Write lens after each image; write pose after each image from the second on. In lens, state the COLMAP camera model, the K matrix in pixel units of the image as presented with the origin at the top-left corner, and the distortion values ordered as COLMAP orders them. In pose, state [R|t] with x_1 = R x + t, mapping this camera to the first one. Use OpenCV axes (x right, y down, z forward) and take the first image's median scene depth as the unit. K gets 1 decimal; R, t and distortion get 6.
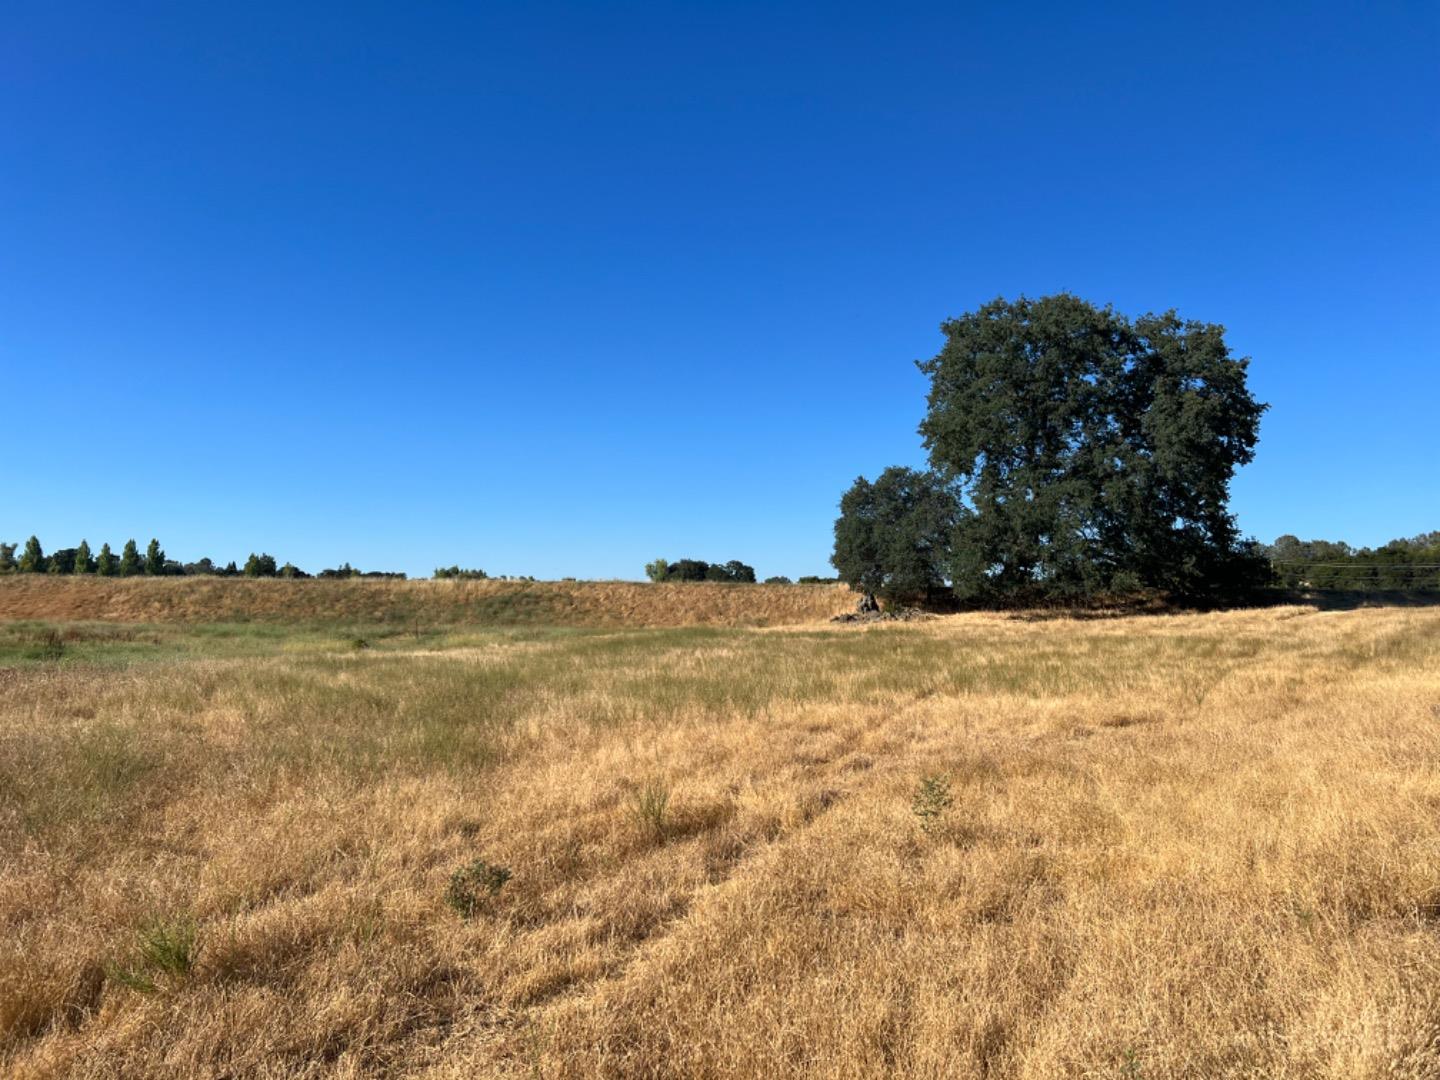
lens RADIAL K [[1153.4, 0, 720.0], [0, 1153.4, 540.0], [0, 0, 1]] dist [0.083480, -0.138631]
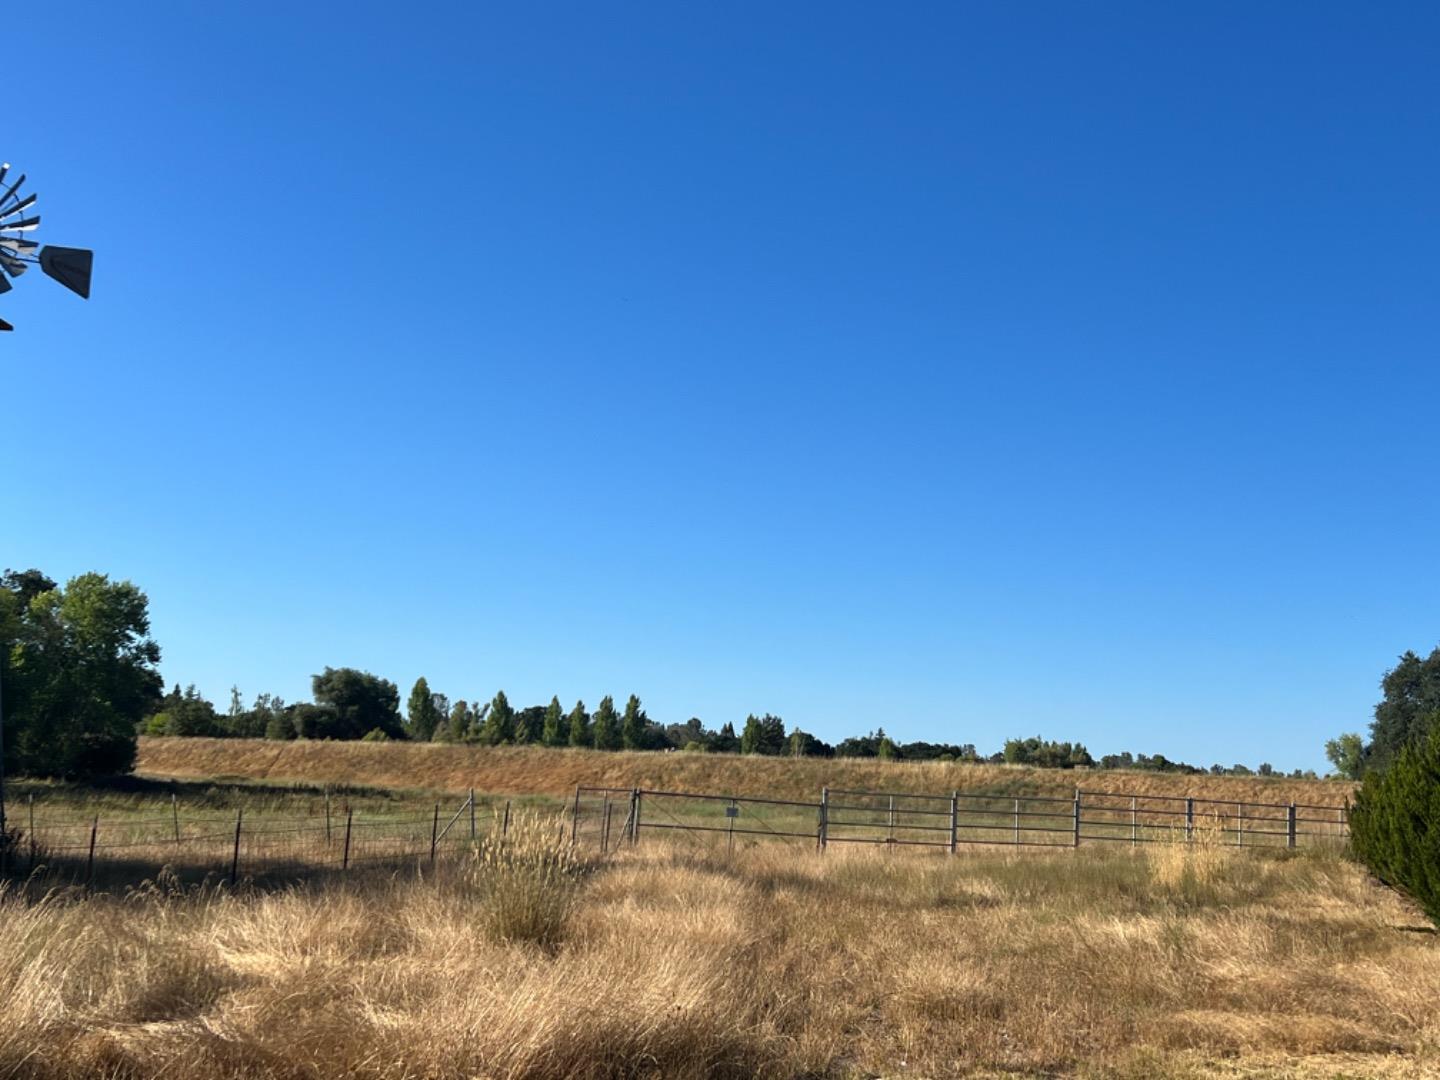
lens RADIAL K [[1153.4, 0, 720.0], [0, 1153.4, 540.0], [0, 0, 1]] dist [0.083480, -0.138631]
pose [[0.923107, -0.051429, -0.381088, -0.060358], [-0.009360, 0.987718, -0.155970, 0.007355], [0.384429, 0.147544, 0.911288, 0.137684]]
